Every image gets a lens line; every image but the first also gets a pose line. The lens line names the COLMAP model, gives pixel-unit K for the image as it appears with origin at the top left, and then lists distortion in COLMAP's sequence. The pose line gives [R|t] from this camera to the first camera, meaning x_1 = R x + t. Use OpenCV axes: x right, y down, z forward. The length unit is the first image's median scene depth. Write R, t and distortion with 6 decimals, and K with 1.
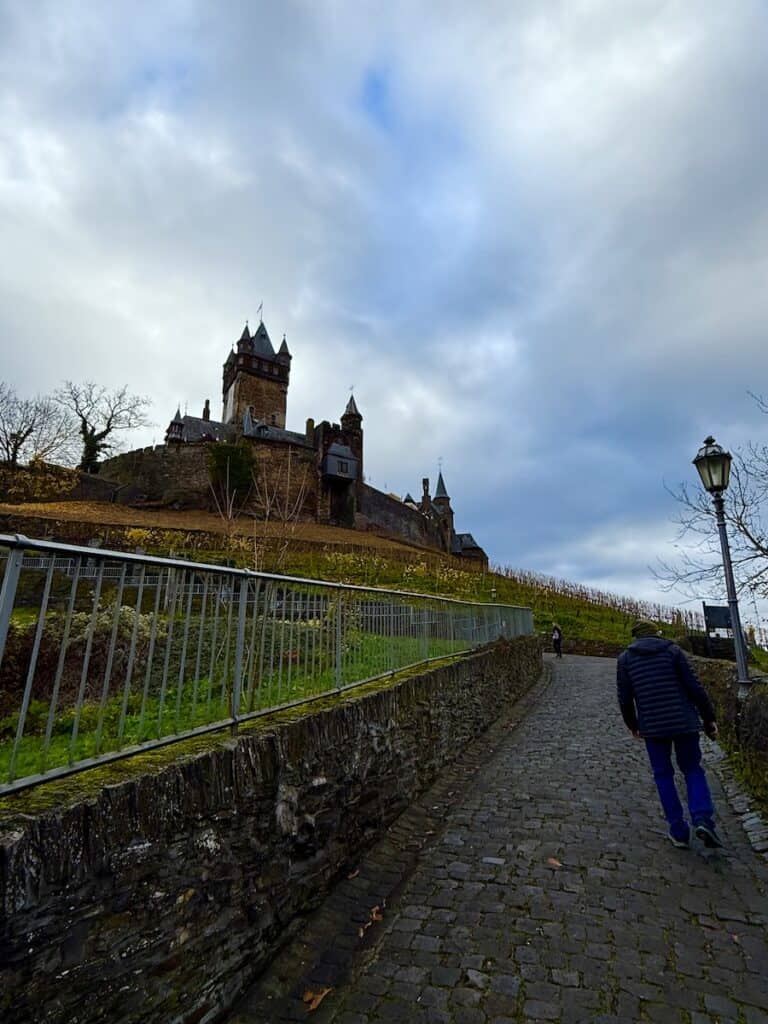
lens RADIAL K [[580.5, 0, 382.1], [0, 580.5, 513.0], [0, 0, 1]] dist [-0.006430, -0.000106]
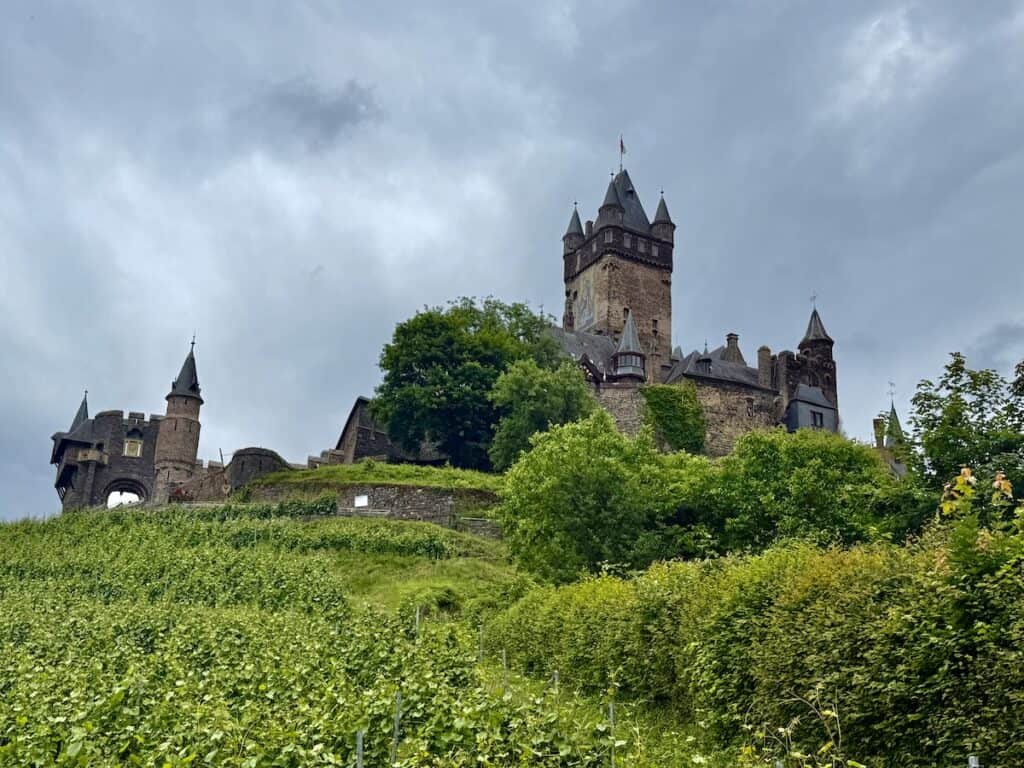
lens RADIAL K [[1184.1, 0, 508.8], [0, 1184.1, 383.0], [0, 0, 1]] dist [0.126050, 0.000000]
pose [[0.997083, 0.029135, -0.070545, -0.271960], [-0.031405, 0.999017, -0.031294, -0.053319], [0.069564, 0.033418, 0.997018, -0.372905]]
